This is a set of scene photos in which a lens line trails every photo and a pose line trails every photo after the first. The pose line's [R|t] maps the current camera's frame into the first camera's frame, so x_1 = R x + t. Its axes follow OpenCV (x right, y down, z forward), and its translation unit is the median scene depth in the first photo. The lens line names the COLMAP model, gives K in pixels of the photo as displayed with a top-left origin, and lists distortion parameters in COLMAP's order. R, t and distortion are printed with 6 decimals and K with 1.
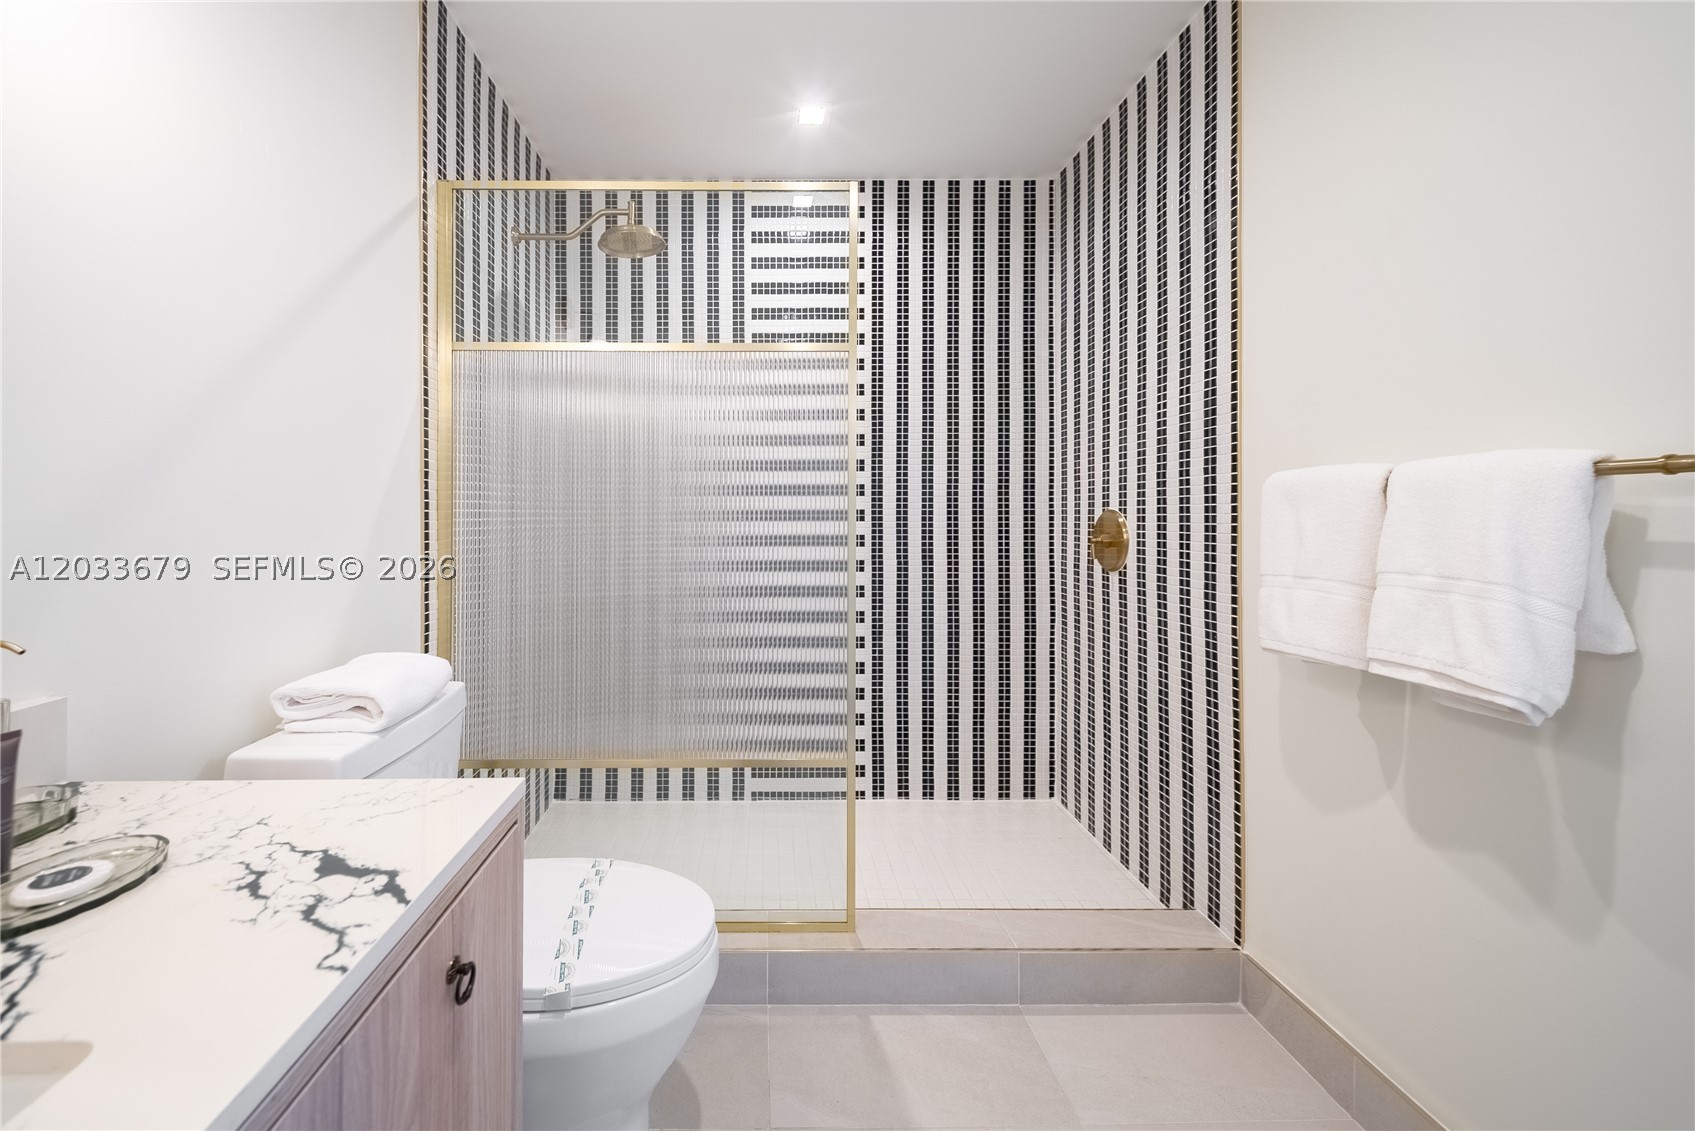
lens RADIAL K [[629.7, 0, 847.5], [0, 629.7, 511.7], [0, 0, 1]] dist [0.011246, 0.000010]
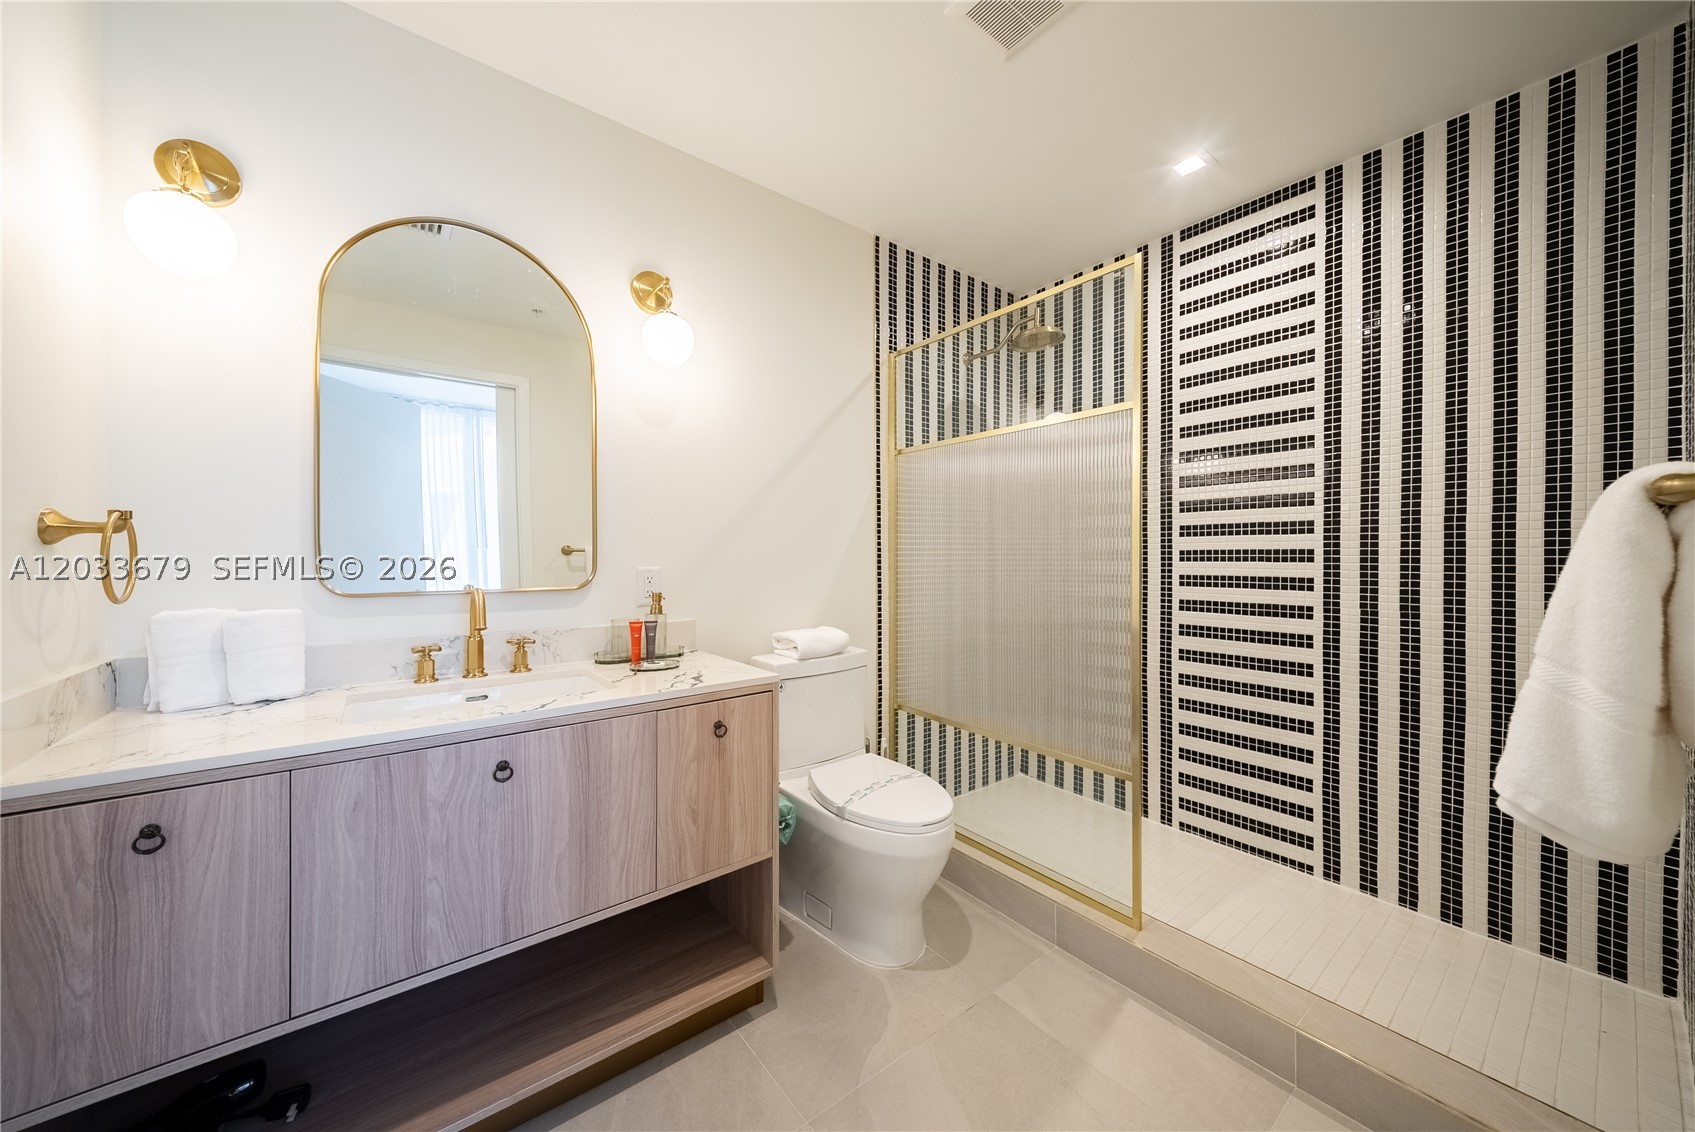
lens RADIAL K [[584.7, 0, 855.3], [0, 584.7, 559.5], [0, 0, 1]] dist [0.000964, -0.000015]
pose [[0.615260, 0.006509, -0.788297, 0.292275], [0.004345, 0.999923, 0.011648, -0.001518], [0.788312, -0.010592, 0.615185, -0.010011]]
